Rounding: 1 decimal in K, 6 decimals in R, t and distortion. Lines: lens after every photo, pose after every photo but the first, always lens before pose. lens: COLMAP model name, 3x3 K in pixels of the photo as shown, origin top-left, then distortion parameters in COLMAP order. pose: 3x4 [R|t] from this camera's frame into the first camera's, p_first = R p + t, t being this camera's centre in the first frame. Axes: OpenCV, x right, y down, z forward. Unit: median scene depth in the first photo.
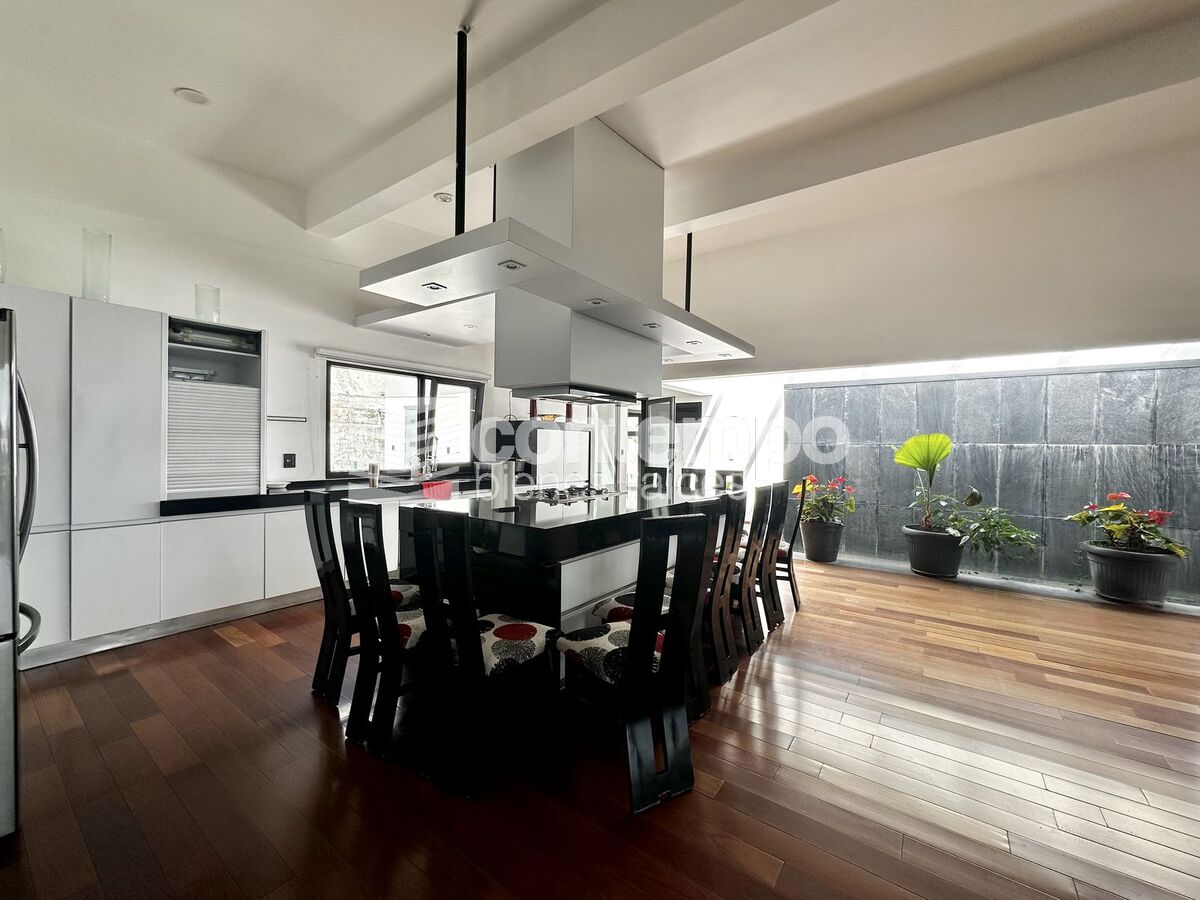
lens RADIAL K [[479.0, 0, 600.7], [0, 479.0, 452.6], [0, 0, 1]] dist [-0.003942, 0.000165]
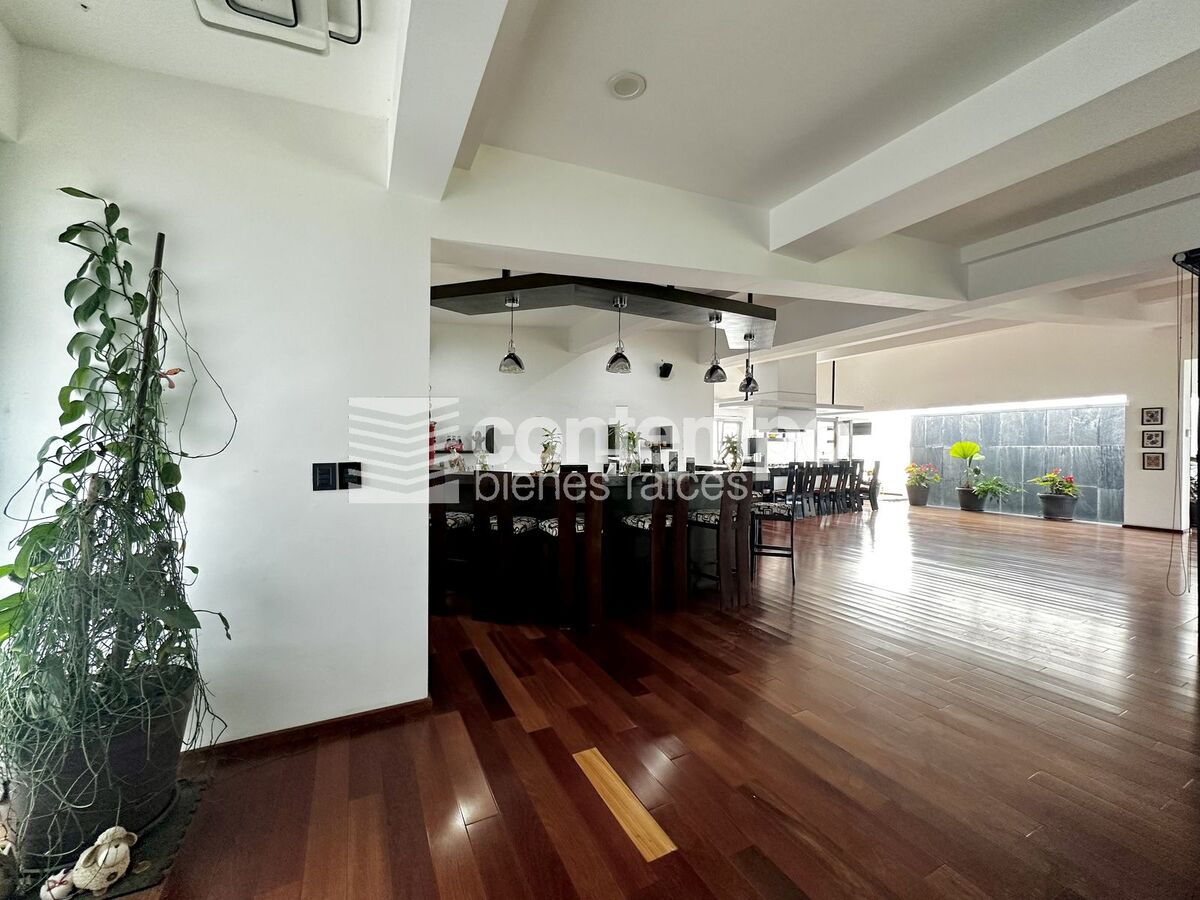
lens RADIAL K [[479.0, 0, 597.7], [0, 479.0, 449.2], [0, 0, 1]] dist [-0.003942, 0.000165]
pose [[0.890965, -0.007640, -0.454008, 0.237621], [-0.000326, 0.999847, -0.017466, 0.034770], [0.454073, 0.015710, 0.890826, -1.820562]]
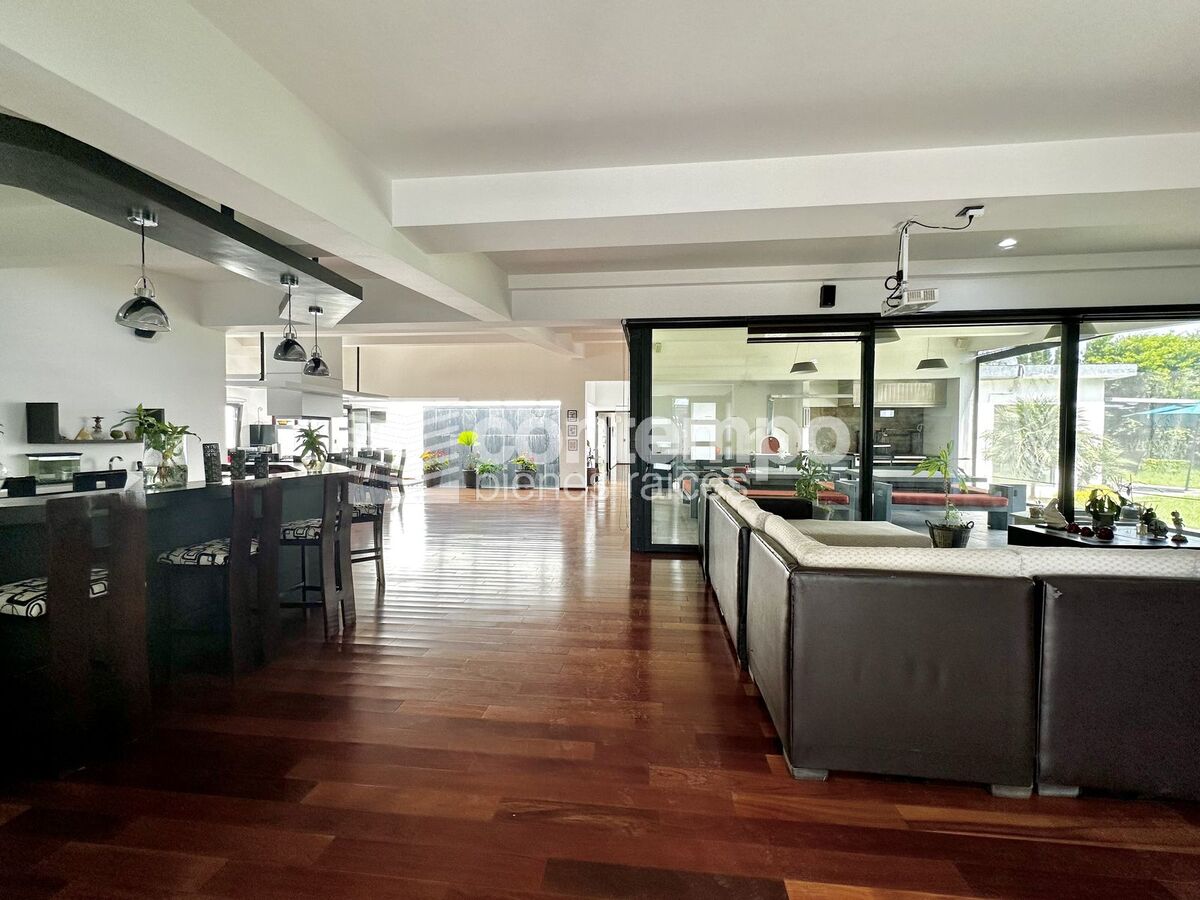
lens RADIAL K [[479.0, 0, 601.2], [0, 479.0, 451.3], [0, 0, 1]] dist [-0.003942, 0.000165]
pose [[0.866075, -0.026612, 0.499206, 0.036811], [0.015742, 0.999539, 0.025973, 0.013608], [-0.499667, -0.014636, 0.866094, -1.763134]]
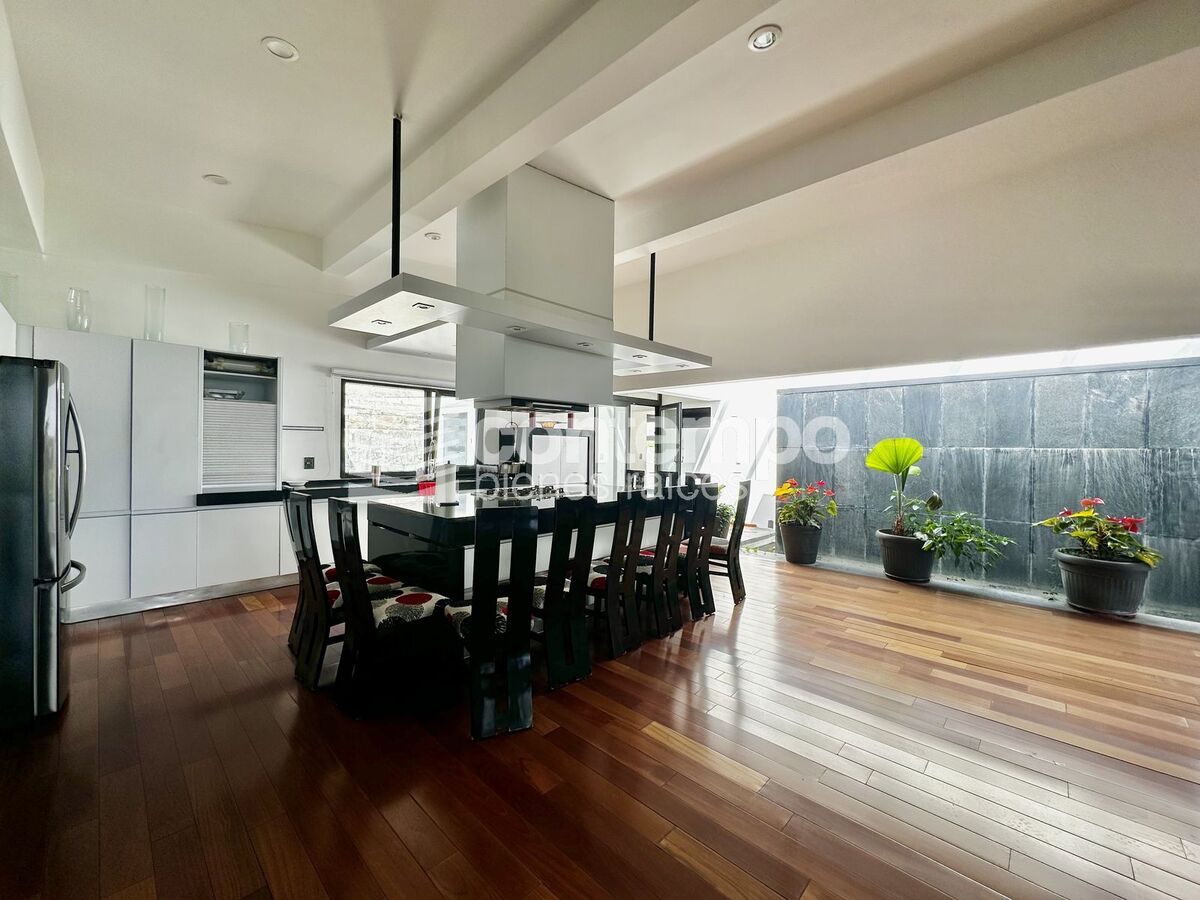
lens RADIAL K [[479.0, 0, 599.8], [0, 479.0, 452.1], [0, 0, 1]] dist [-0.003942, 0.000165]
pose [[0.991012, -0.000780, -0.133773, 0.230181], [-0.000446, 0.999958, -0.009133, -0.000077], [0.133775, 0.009110, 0.990970, -0.090454]]
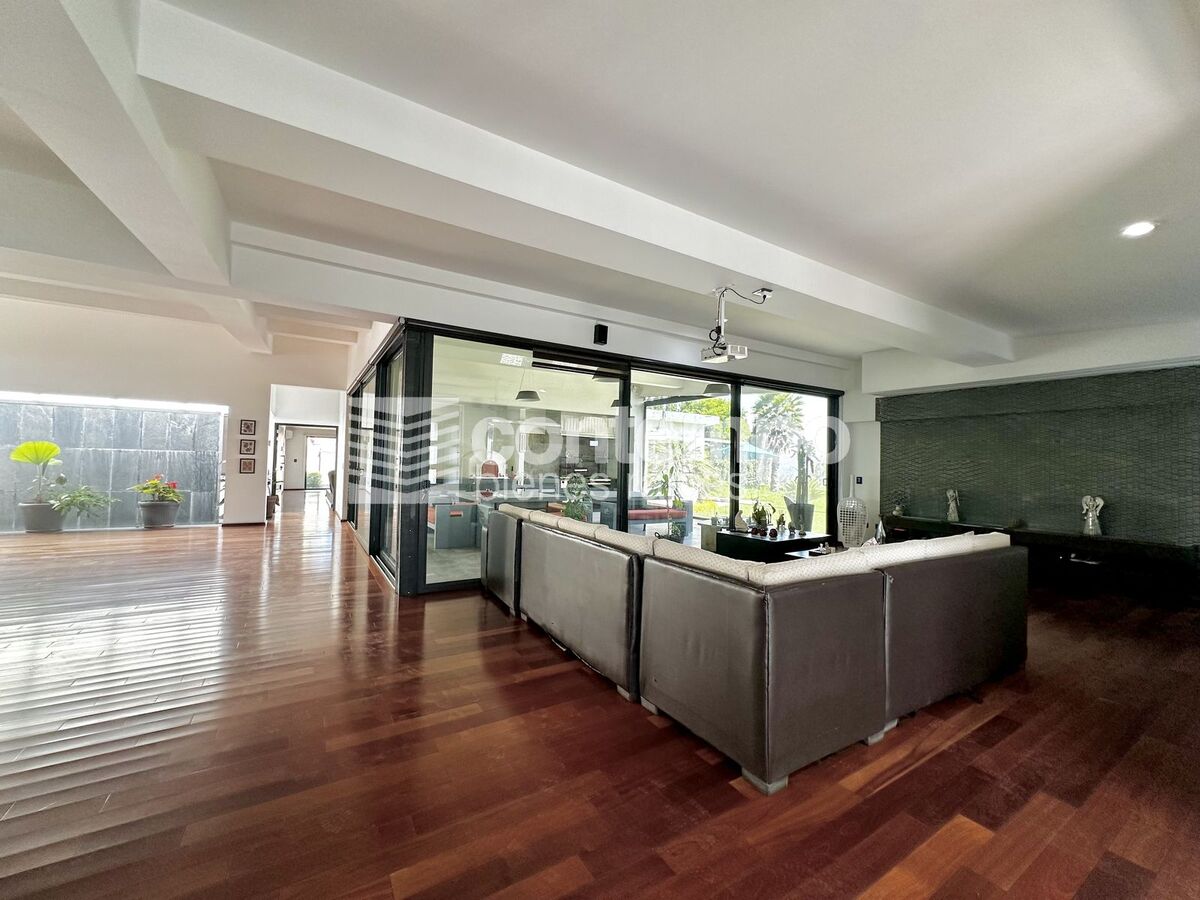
lens RADIAL K [[479.0, 0, 601.9], [0, 479.0, 451.3], [0, 0, 1]] dist [-0.003942, 0.000165]
pose [[0.372182, 0.019949, 0.927945, -0.086581], [-0.006606, 0.999801, -0.018844, 0.012518], [-0.928136, 0.000884, 0.372240, -1.489857]]
